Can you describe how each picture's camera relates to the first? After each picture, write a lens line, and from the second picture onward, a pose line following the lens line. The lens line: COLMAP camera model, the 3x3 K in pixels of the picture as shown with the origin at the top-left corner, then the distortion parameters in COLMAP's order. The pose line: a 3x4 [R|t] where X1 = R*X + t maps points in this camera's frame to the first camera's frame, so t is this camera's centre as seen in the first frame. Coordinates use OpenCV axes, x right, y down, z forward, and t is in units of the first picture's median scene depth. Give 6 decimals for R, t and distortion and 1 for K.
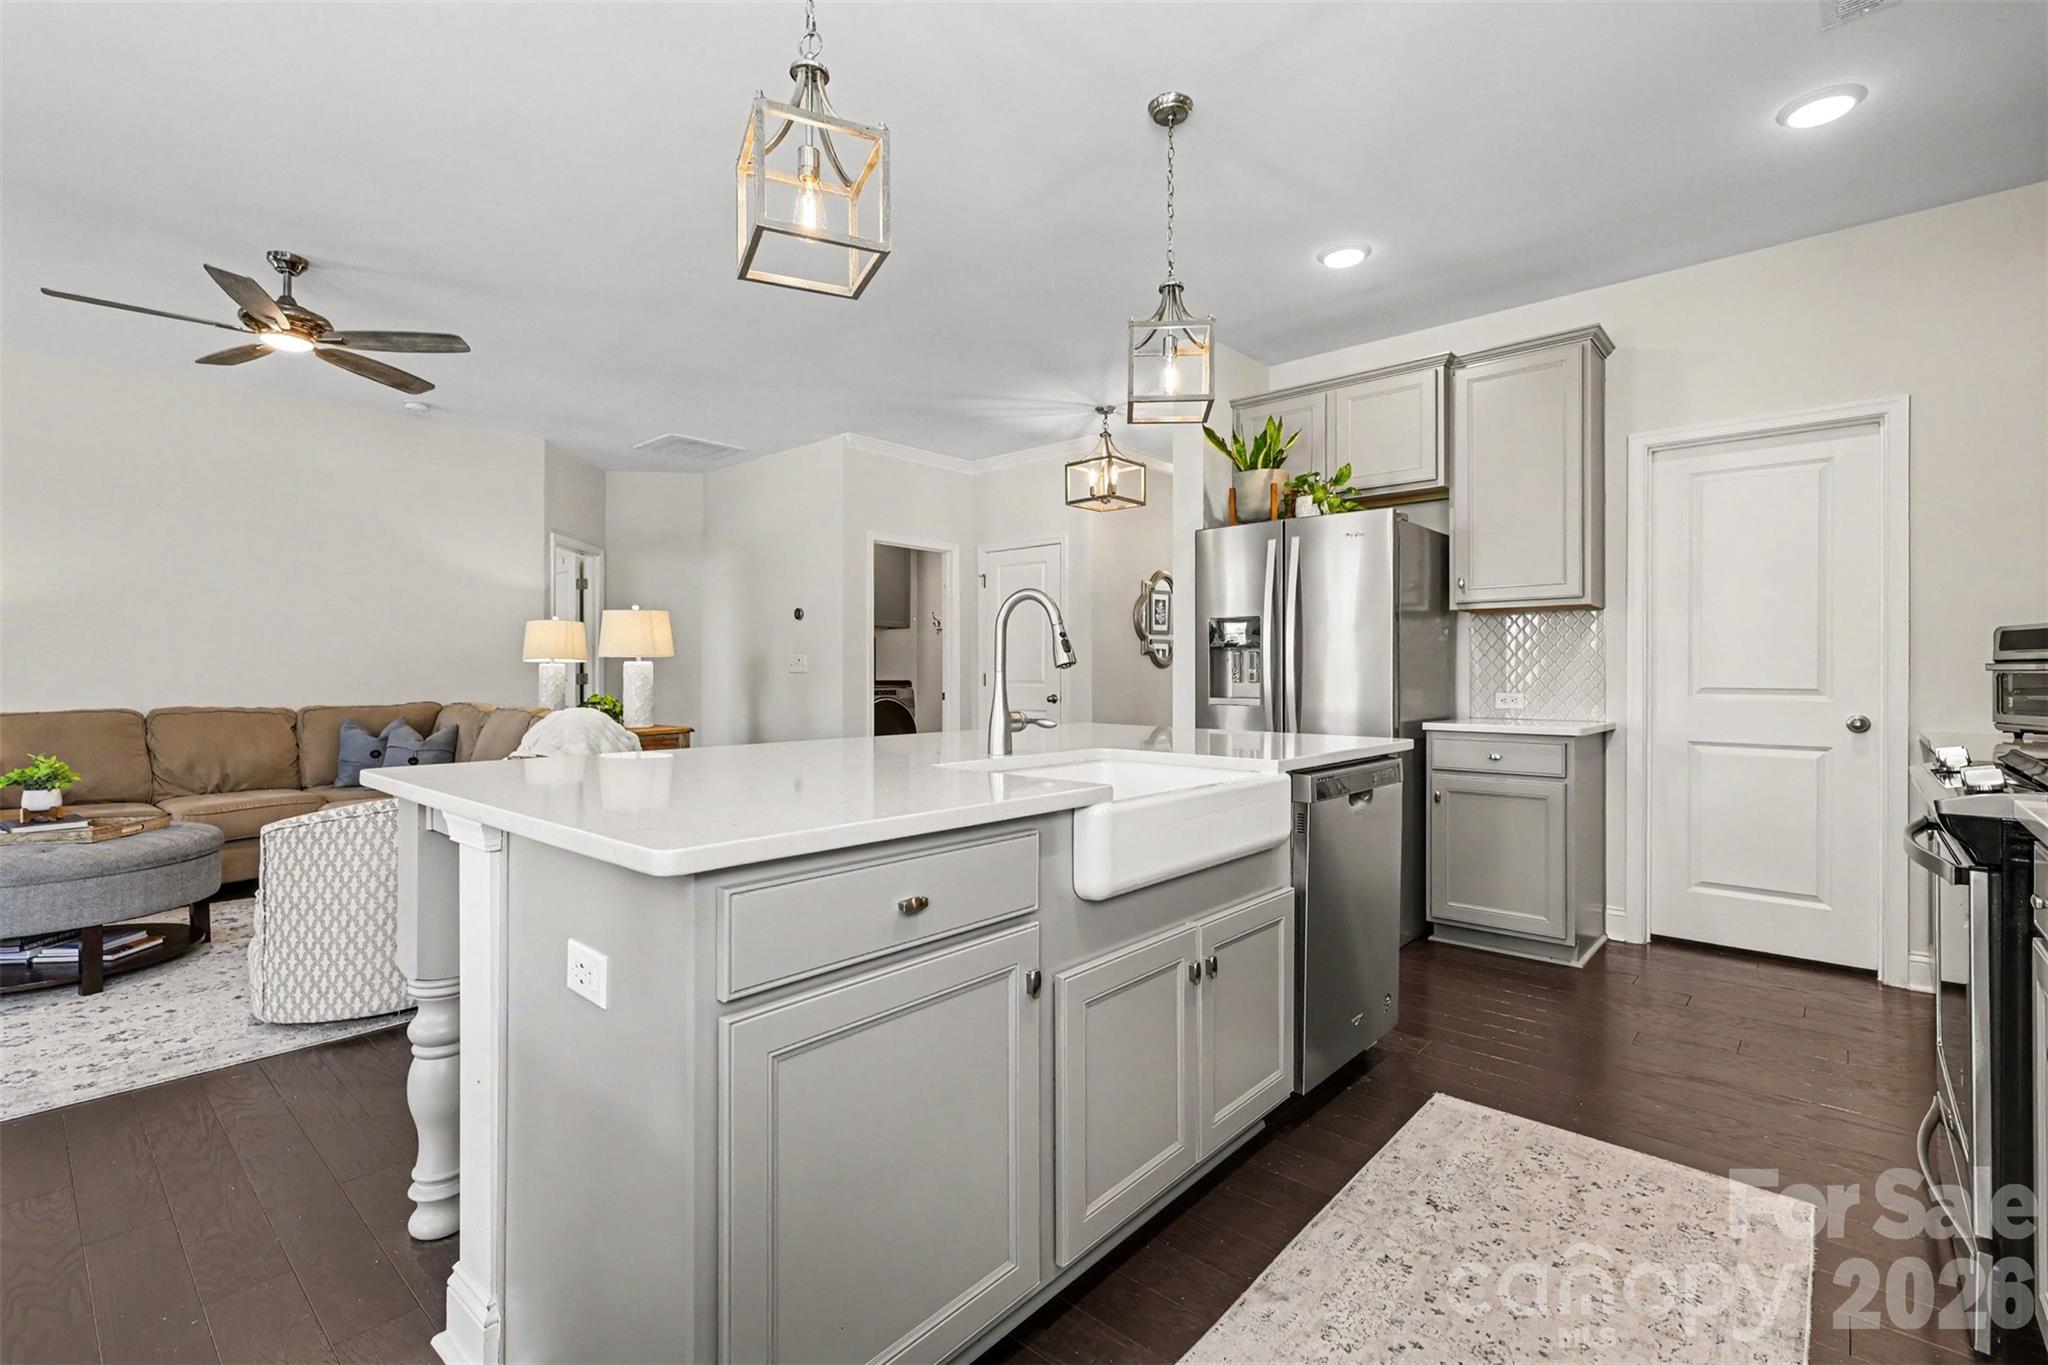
lens RADIAL K [[907.1, 0, 1027.9], [0, 907.1, 669.3], [0, 0, 1]] dist [0.002181, 0.000502]
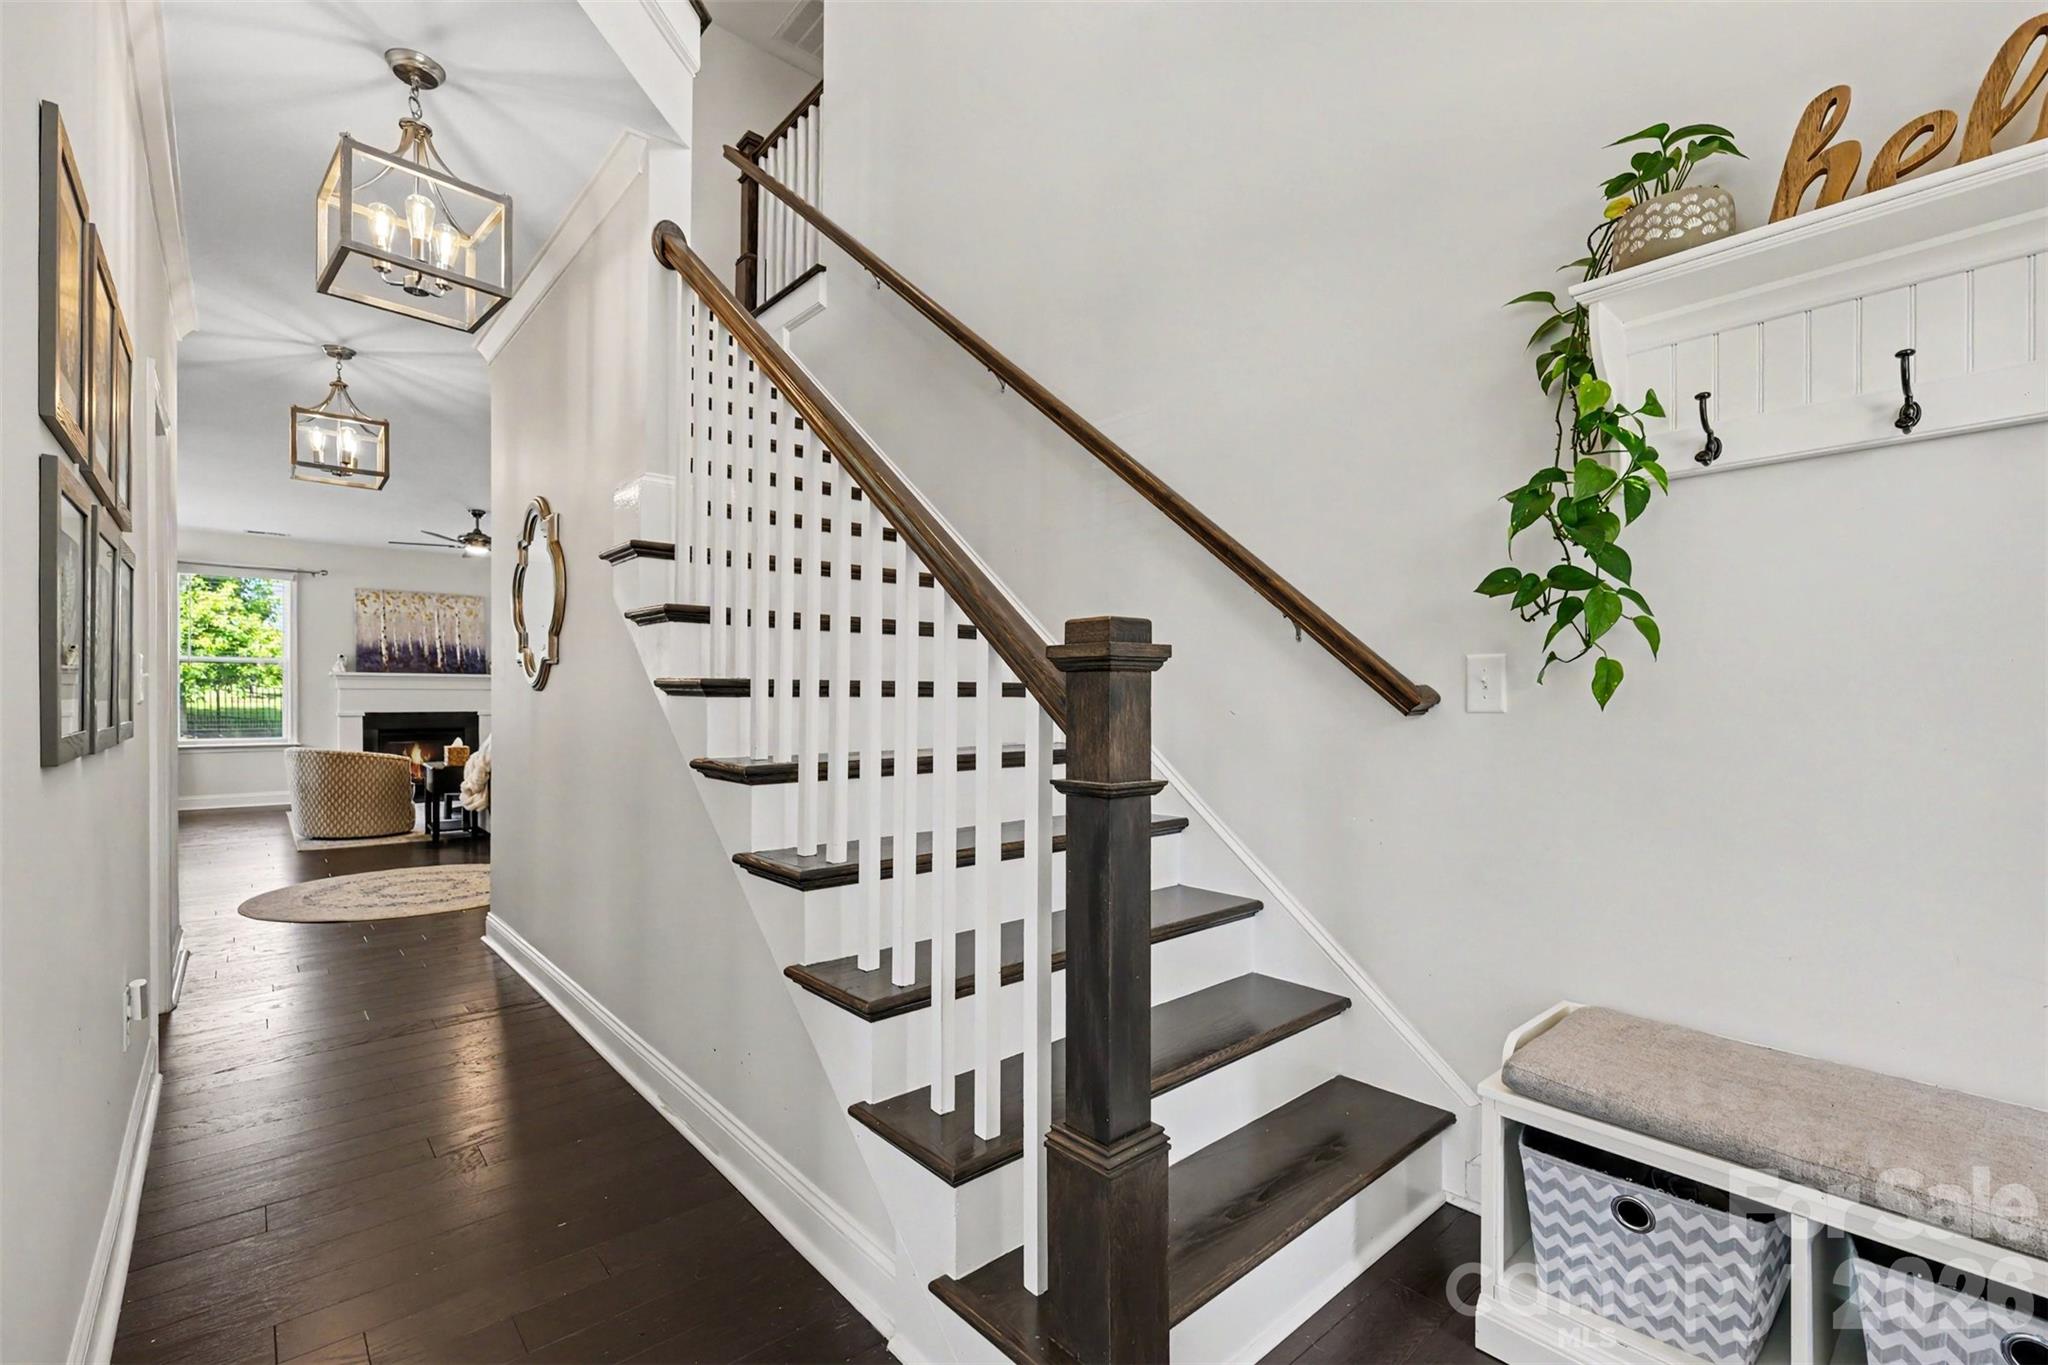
lens RADIAL K [[894.8, 0, 1058.8], [0, 894.8, 703.4], [0, 0, 1]] dist [-0.010922, -0.000091]
pose [[-0.101572, 0.002077, -0.994826, 0.887877], [-0.002501, 0.999994, 0.002343, 0.004719], [0.994825, 0.002726, -0.101566, 1.954823]]
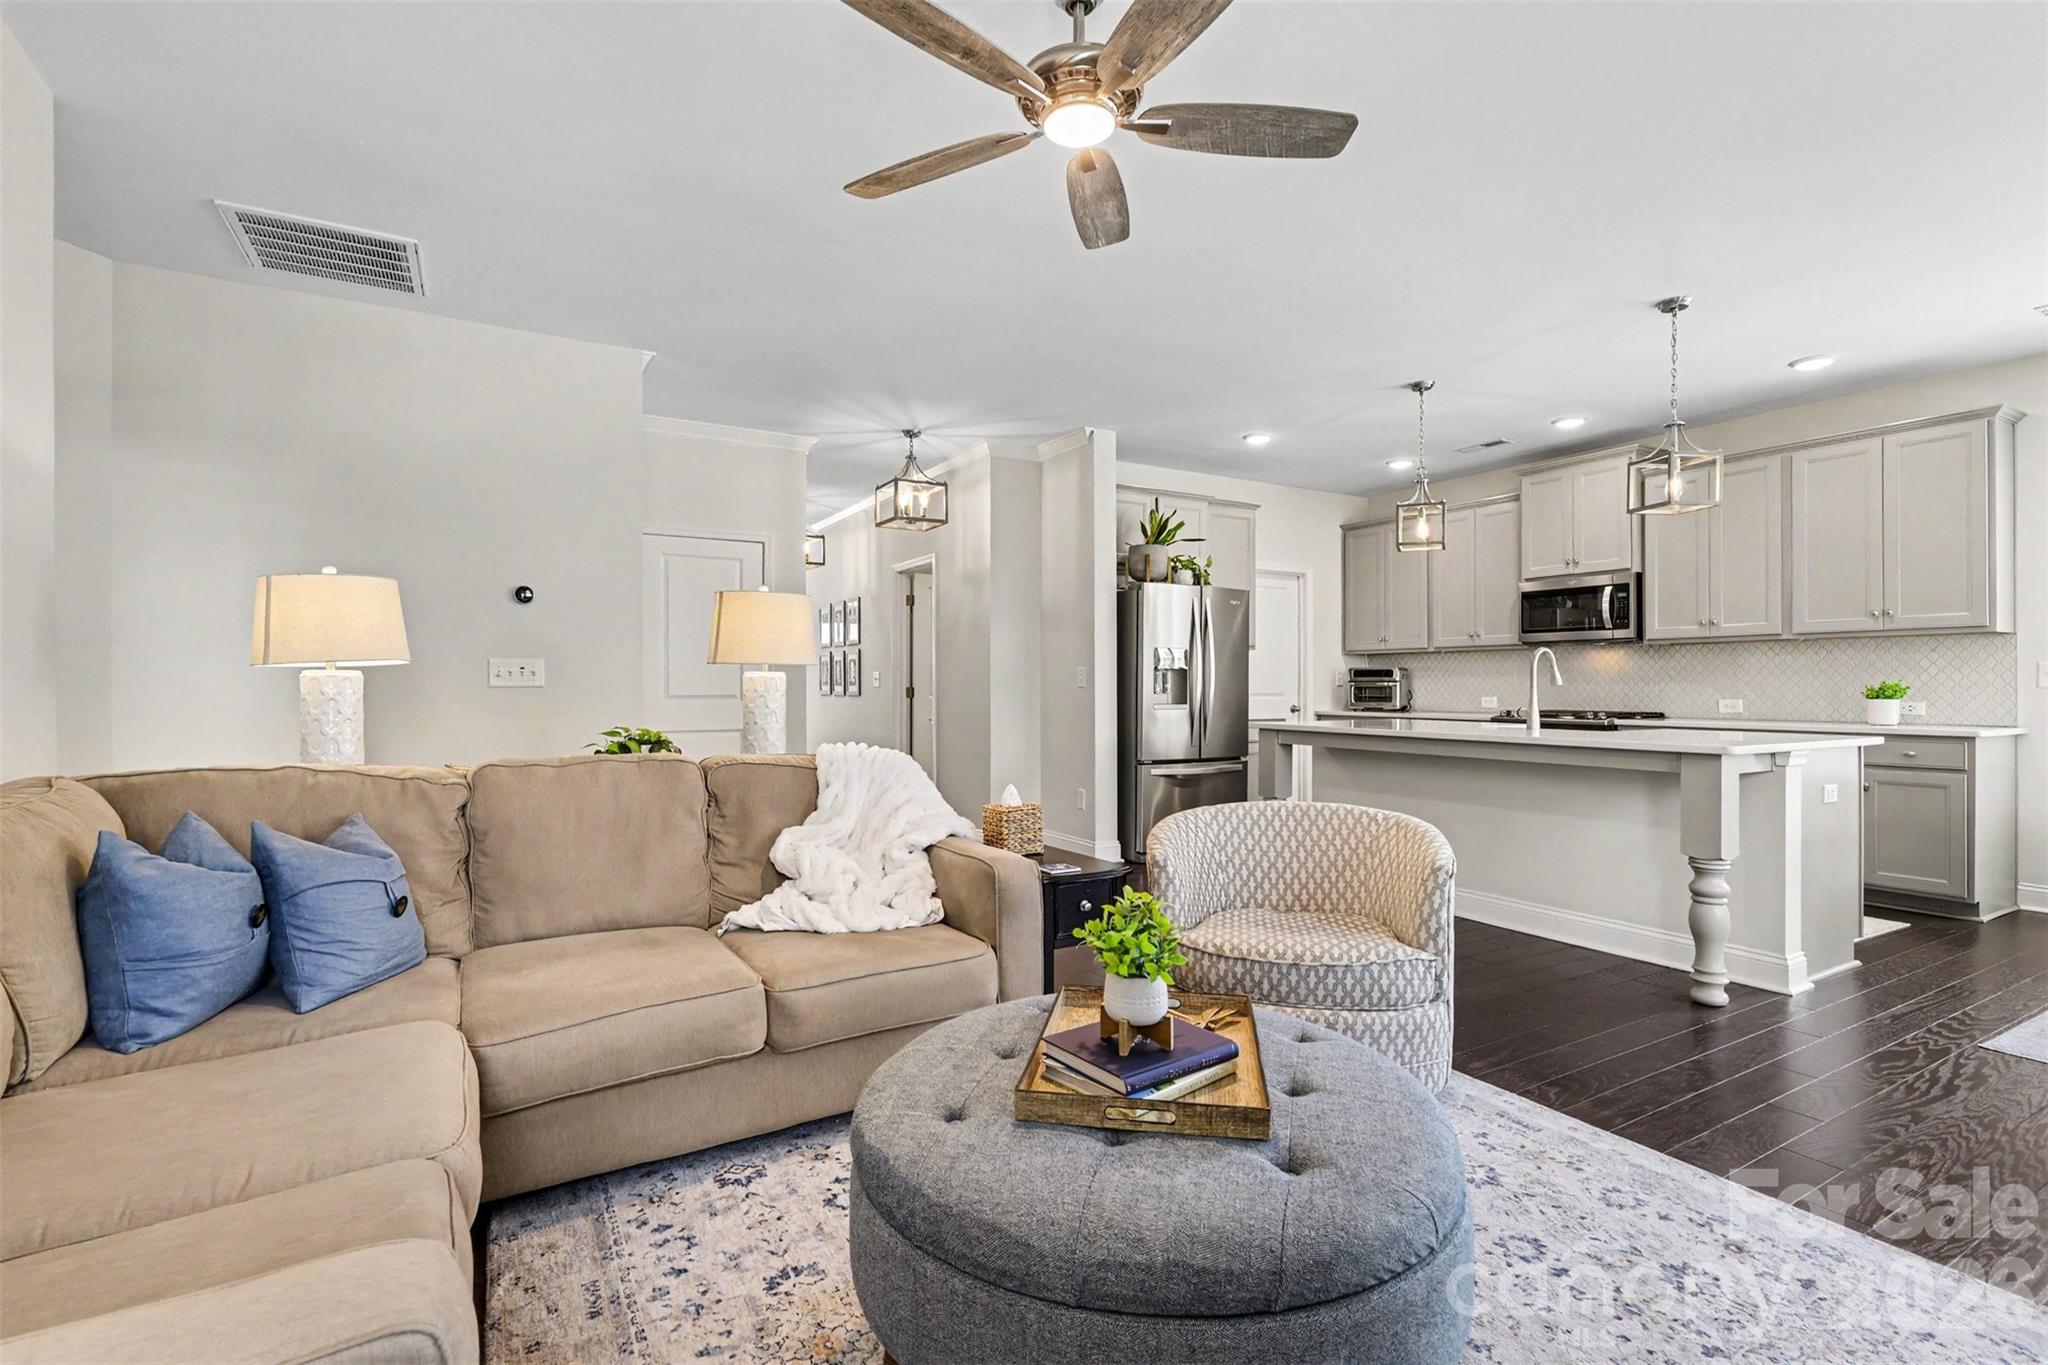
lens RADIAL K [[934.7, 0, 1024.0], [0, 934.7, 682.5], [0, 0, 1]] dist [-0.000291, -0.000344]
pose [[0.316941, 0.002107, 0.948443, -1.036738], [-0.003455, 0.999993, -0.001067, -0.000019], [-0.948439, -0.002938, 0.316946, 0.628844]]
